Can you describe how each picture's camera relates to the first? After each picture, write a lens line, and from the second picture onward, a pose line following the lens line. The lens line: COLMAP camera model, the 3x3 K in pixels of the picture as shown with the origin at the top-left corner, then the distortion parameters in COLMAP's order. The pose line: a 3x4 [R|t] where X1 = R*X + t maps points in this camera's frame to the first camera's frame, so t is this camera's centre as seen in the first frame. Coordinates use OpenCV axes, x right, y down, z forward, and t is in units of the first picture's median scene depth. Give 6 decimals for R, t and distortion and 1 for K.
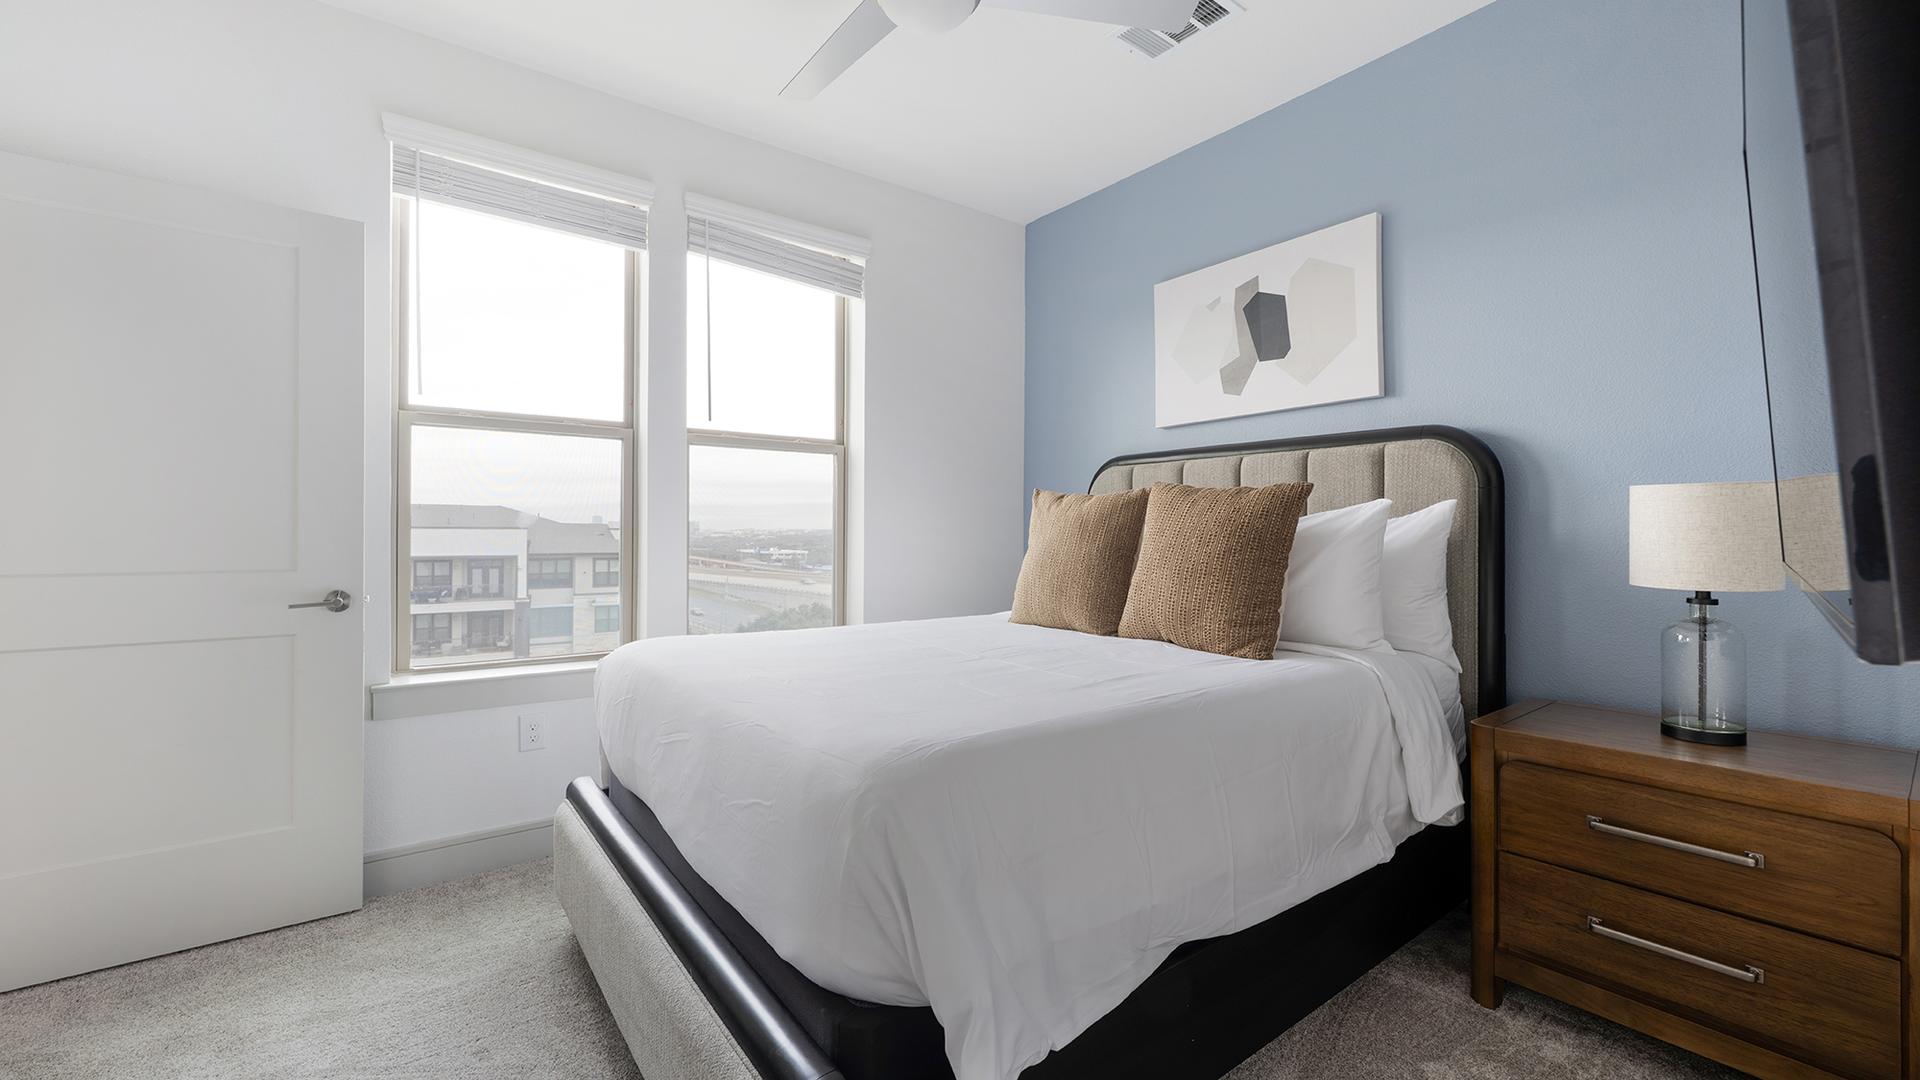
lens RADIAL K [[766.6, 0, 947.2], [0, 766.6, 528.9], [0, 0, 1]] dist [-0.003815, -0.000200]
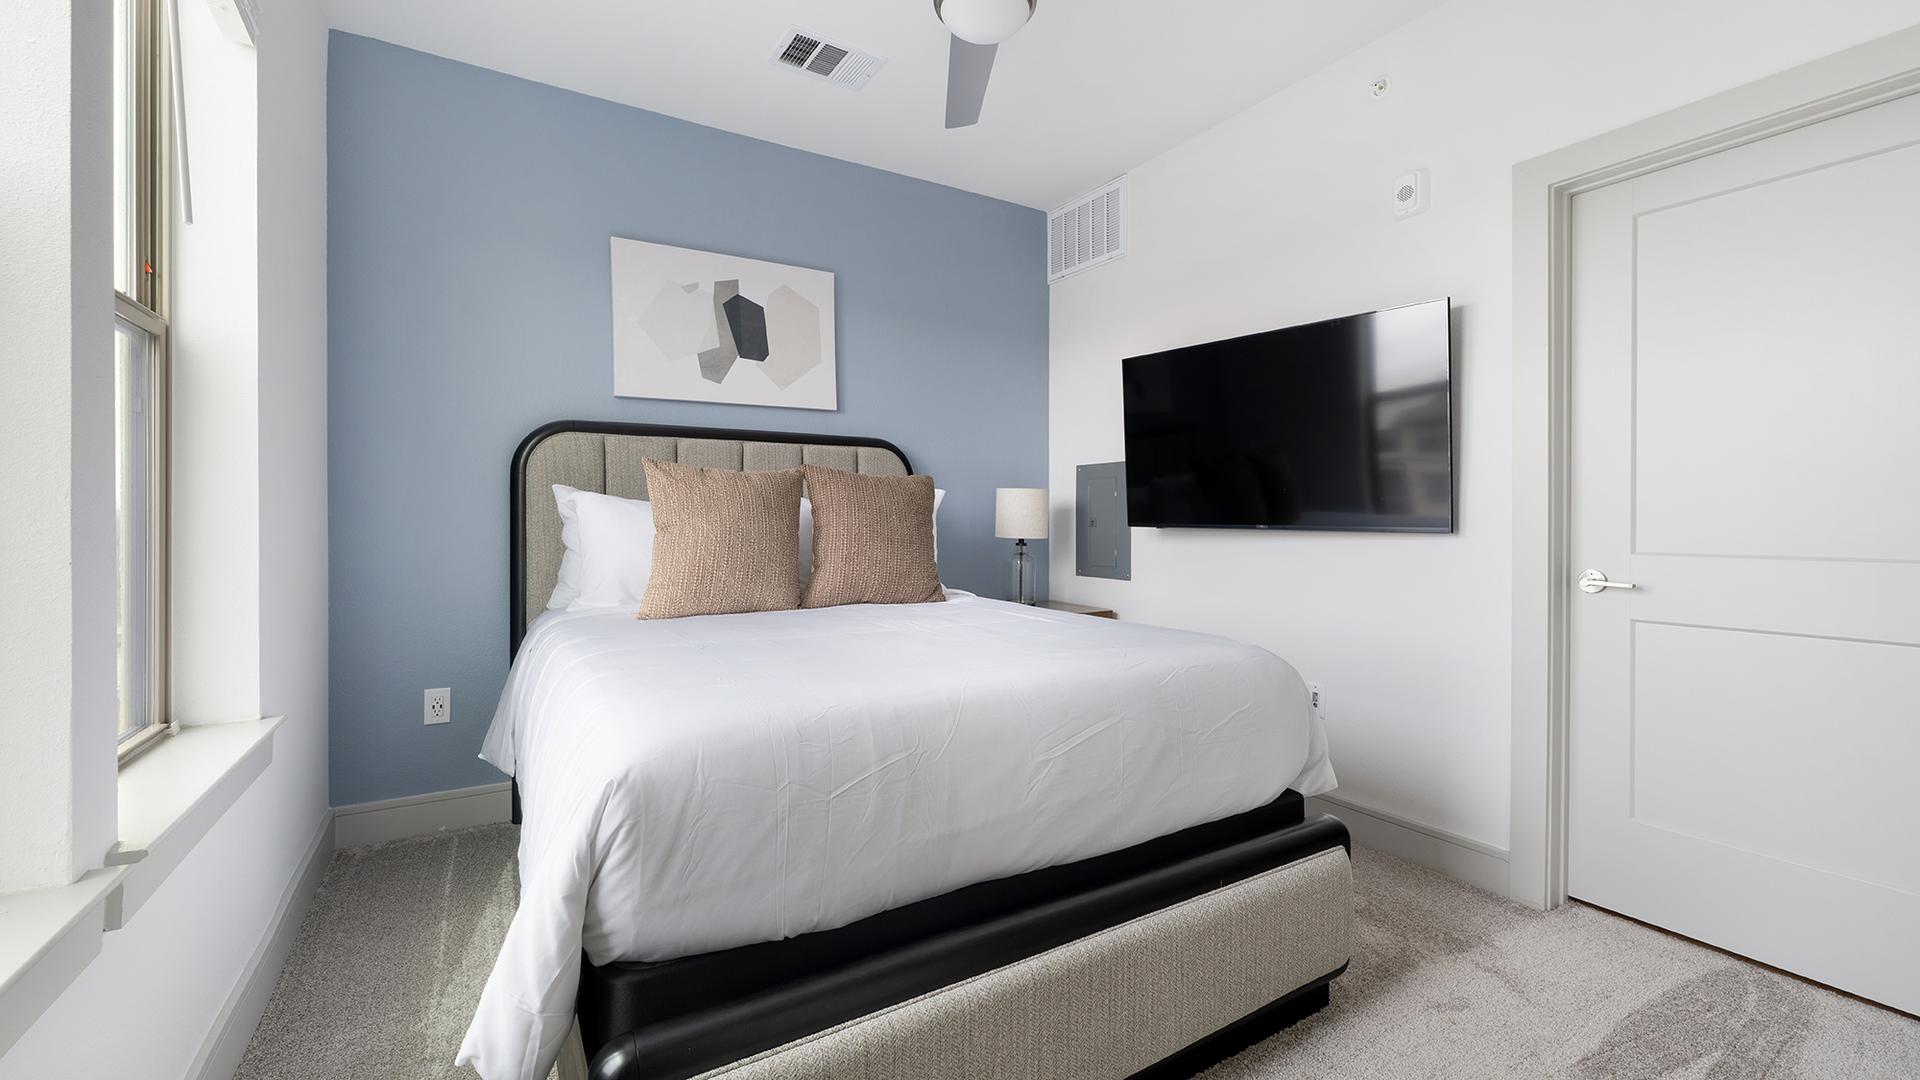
lens RADIAL K [[766.6, 0, 952.3], [0, 766.6, 524.5], [0, 0, 1]] dist [-0.003815, -0.000200]
pose [[0.095739, -0.009472, 0.995361, -0.694076], [0.000469, 0.999955, 0.009471, 0.013192], [-0.995406, -0.000440, 0.095740, 0.606643]]
